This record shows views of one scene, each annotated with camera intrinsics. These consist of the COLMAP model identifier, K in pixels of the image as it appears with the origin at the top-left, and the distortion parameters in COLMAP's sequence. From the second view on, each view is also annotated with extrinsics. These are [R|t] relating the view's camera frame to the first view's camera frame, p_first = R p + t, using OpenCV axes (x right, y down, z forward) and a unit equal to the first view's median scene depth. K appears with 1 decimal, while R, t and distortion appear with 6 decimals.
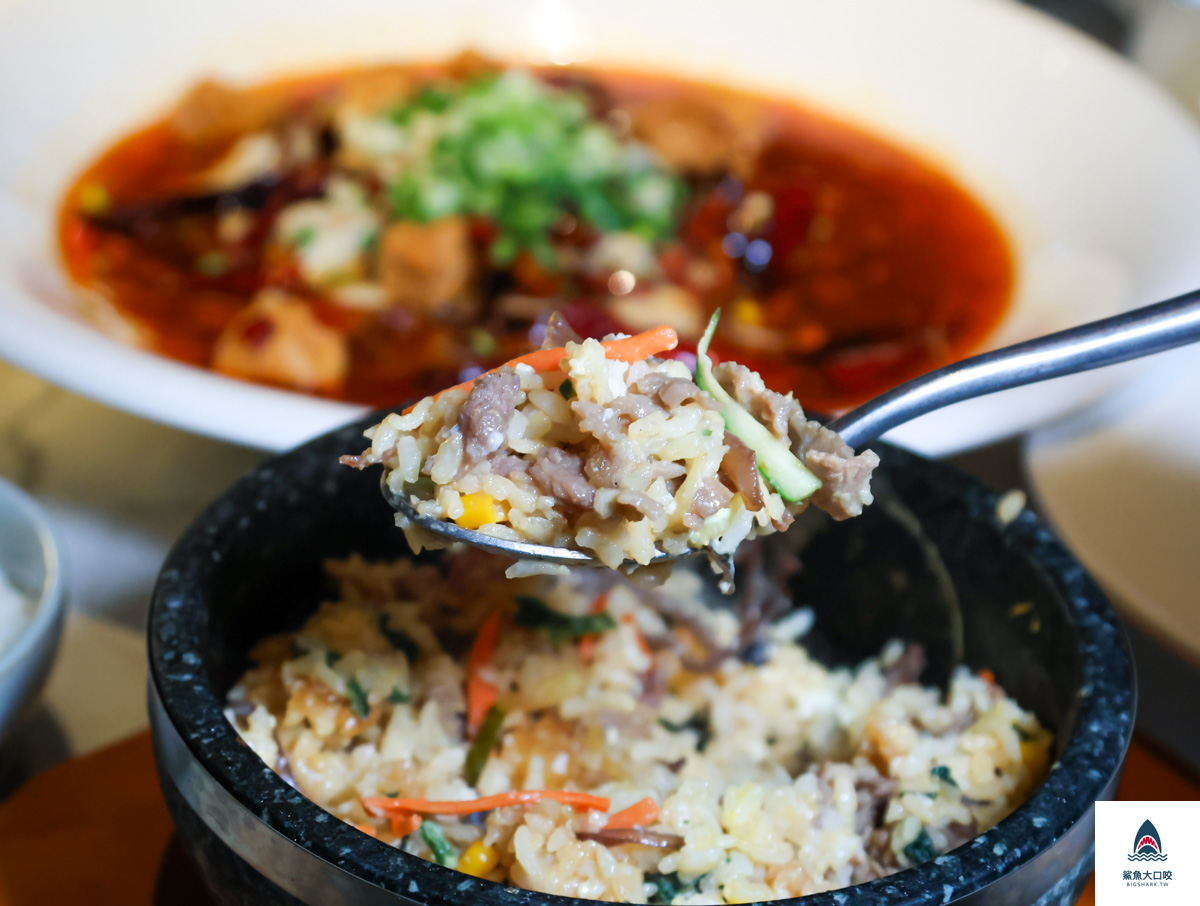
lens RADIAL K [[2262.1, 0, 596.0], [0, 2262.1, 455.0], [0, 0, 1]] dist [-0.091279, 0.000000]
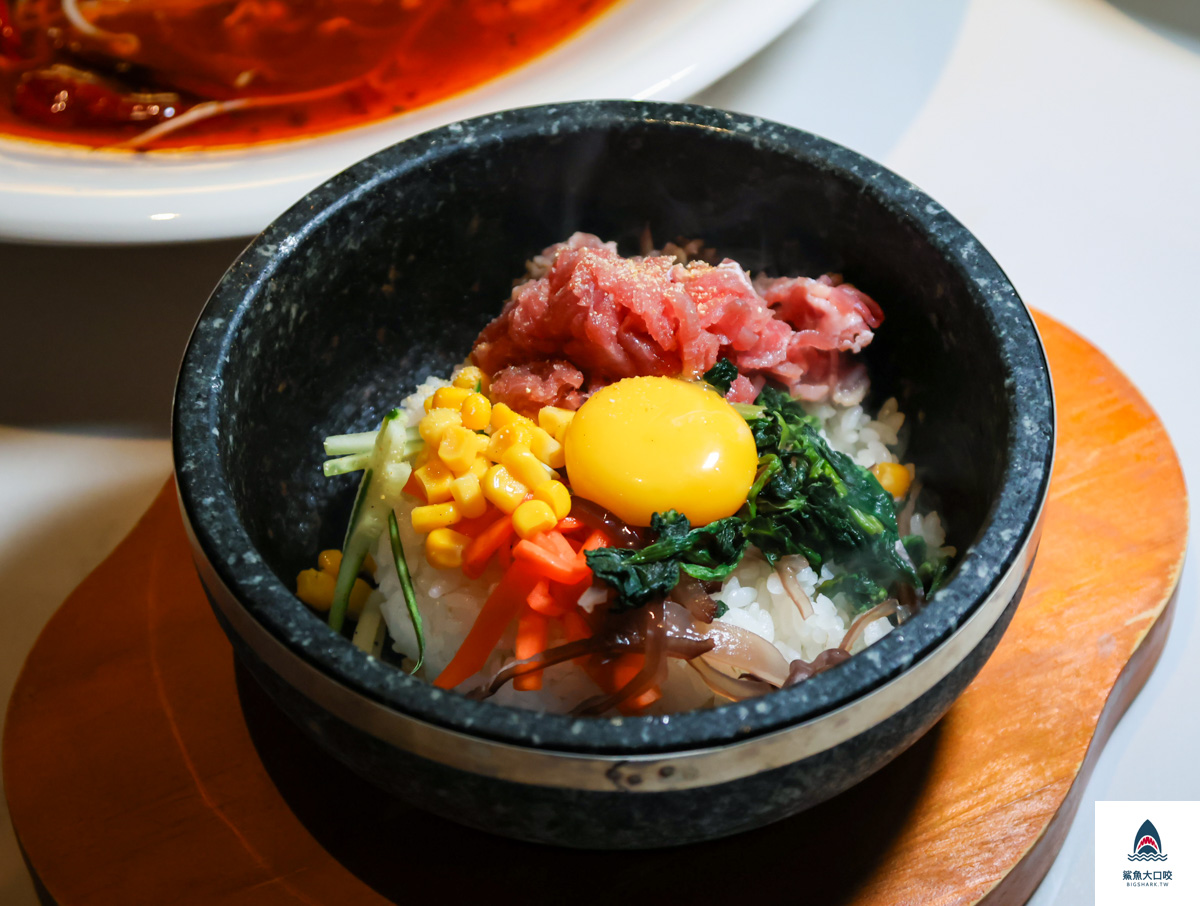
lens RADIAL K [[2973.4, 0, 605.0], [0, 2973.4, 447.8], [0, 0, 1]] dist [-0.154732, 0.000000]
pose [[0.962099, -0.241049, 0.127520, -0.191667], [0.183652, 0.918403, 0.350439, -0.456003], [-0.201588, -0.313737, 0.927864, -0.391447]]
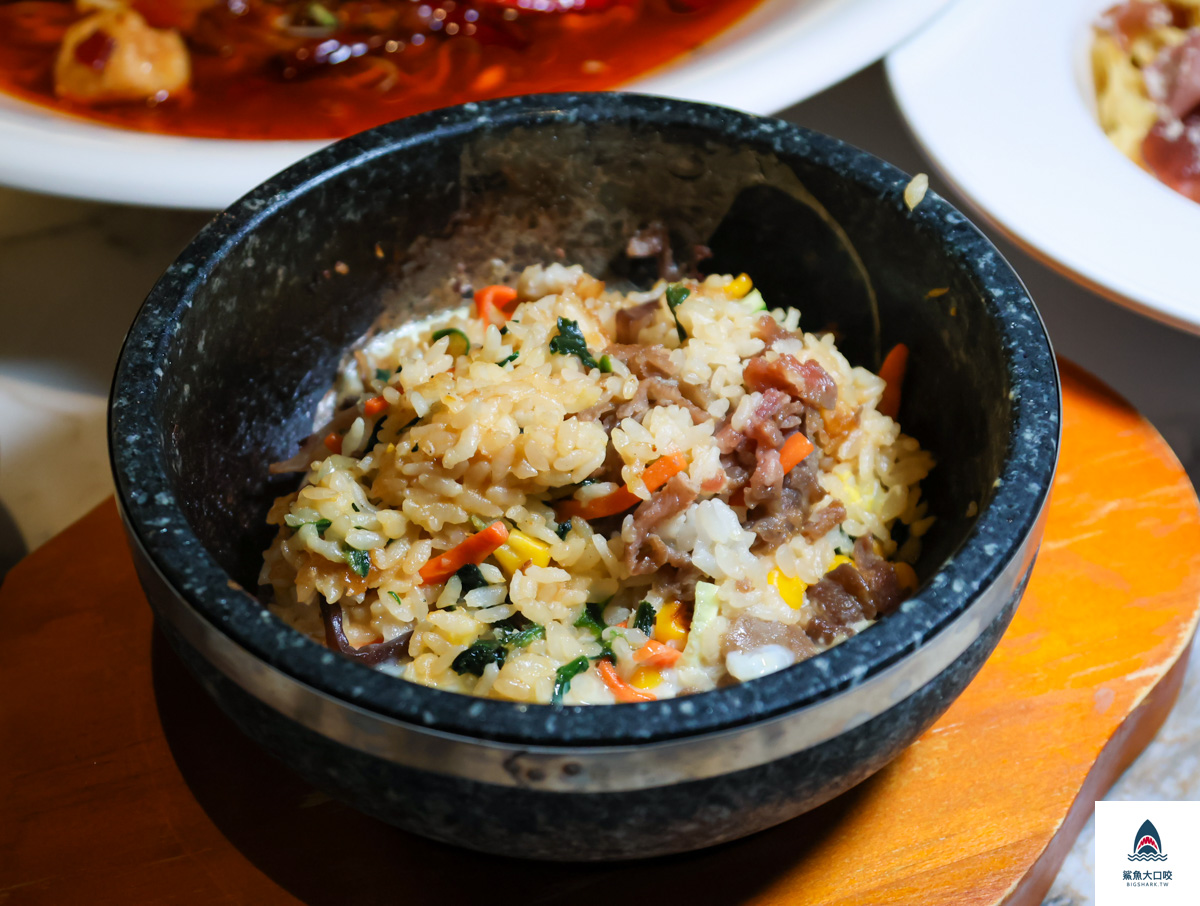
lens RADIAL K [[2262.1, 0, 588.9], [0, 2262.1, 460.8], [0, 0, 1]] dist [-0.091279, 0.000000]
pose [[0.987788, -0.148004, 0.048675, -0.036389], [0.129149, 0.952570, 0.275557, -0.191143], [-0.087150, -0.265905, 0.960052, -0.001667]]
